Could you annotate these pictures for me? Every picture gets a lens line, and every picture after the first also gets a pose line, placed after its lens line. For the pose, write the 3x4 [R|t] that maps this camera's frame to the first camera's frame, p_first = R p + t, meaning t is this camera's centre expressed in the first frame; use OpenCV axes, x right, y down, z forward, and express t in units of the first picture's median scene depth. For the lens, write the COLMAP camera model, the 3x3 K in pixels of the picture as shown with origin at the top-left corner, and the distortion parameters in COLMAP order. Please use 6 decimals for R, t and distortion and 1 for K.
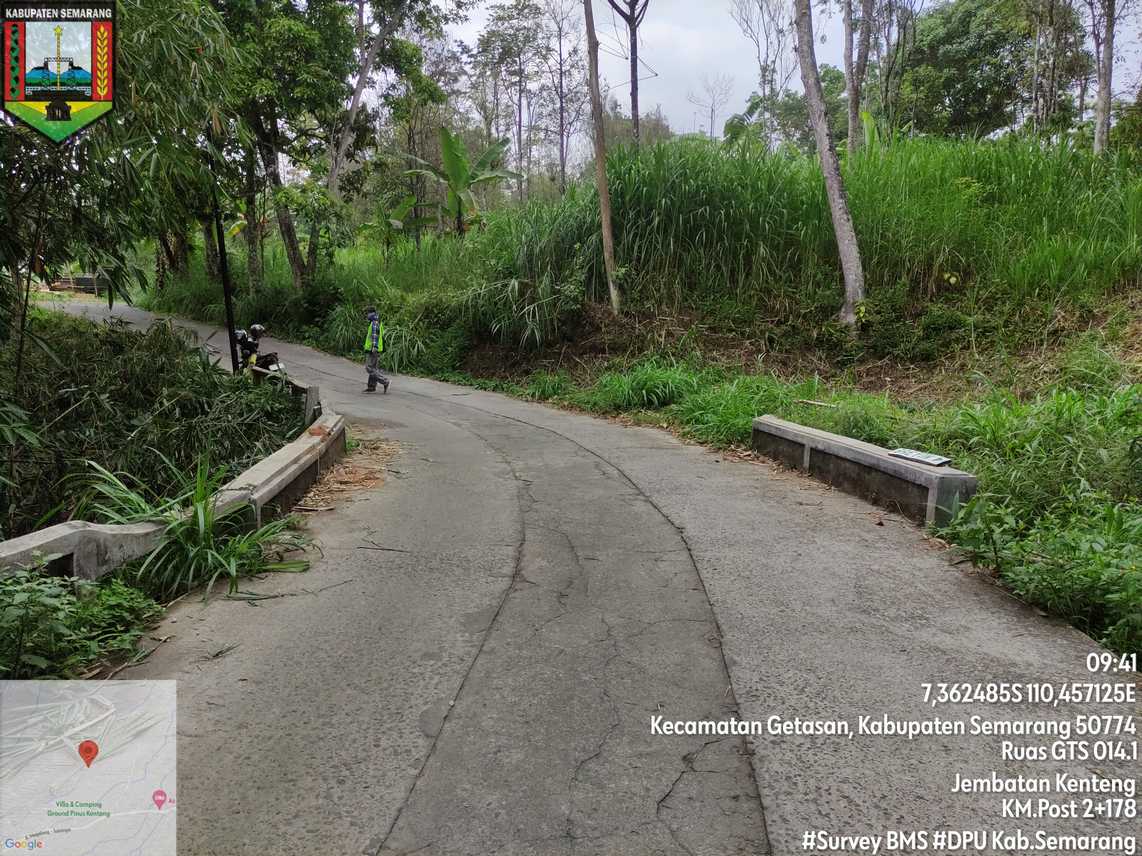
lens RADIAL K [[837.9, 0, 569.2], [0, 837.9, 426.1], [0, 0, 1]] dist [0.069906, -0.081655]
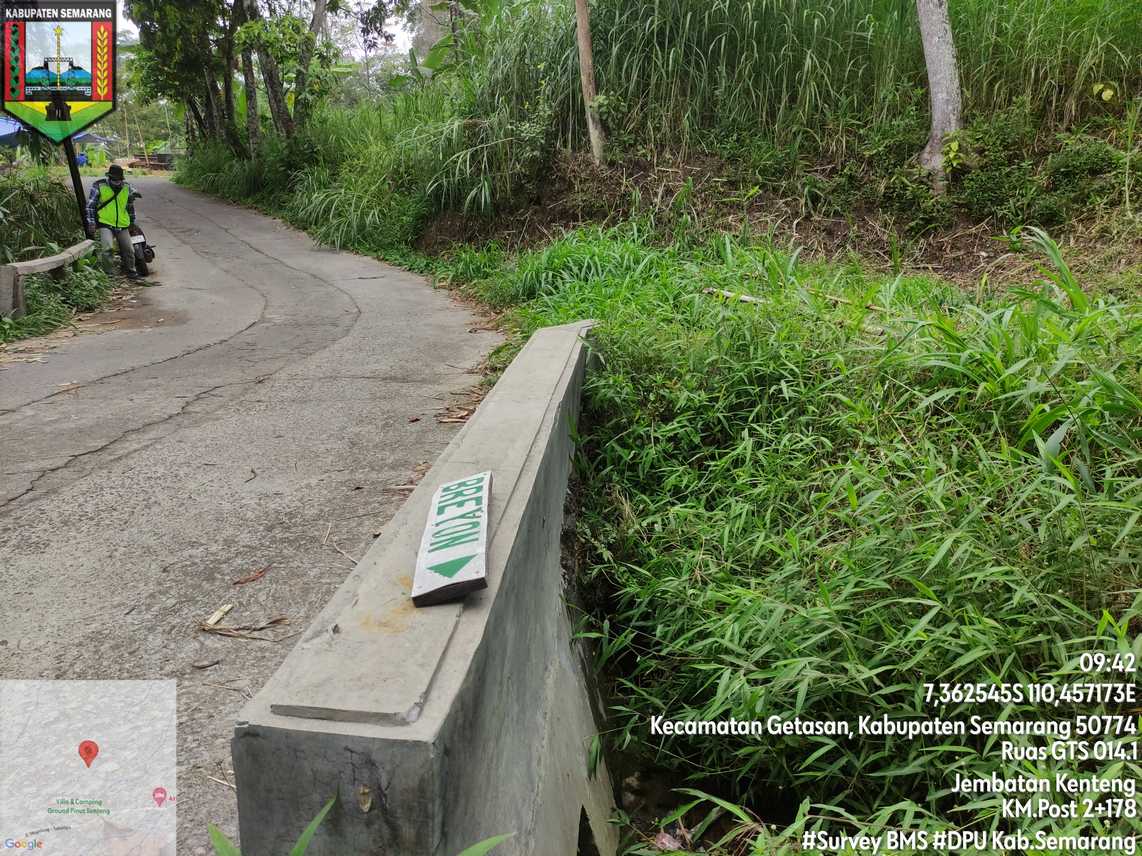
lens RADIAL K [[842.4, 0, 568.7], [0, 842.4, 425.4], [0, 0, 1]] dist [0.057000, -0.058253]
pose [[0.983945, 0.031693, -0.175634, 0.170324], [-0.007620, 0.990669, 0.136077, -0.010736], [0.178307, -0.132554, 0.975006, 0.262181]]
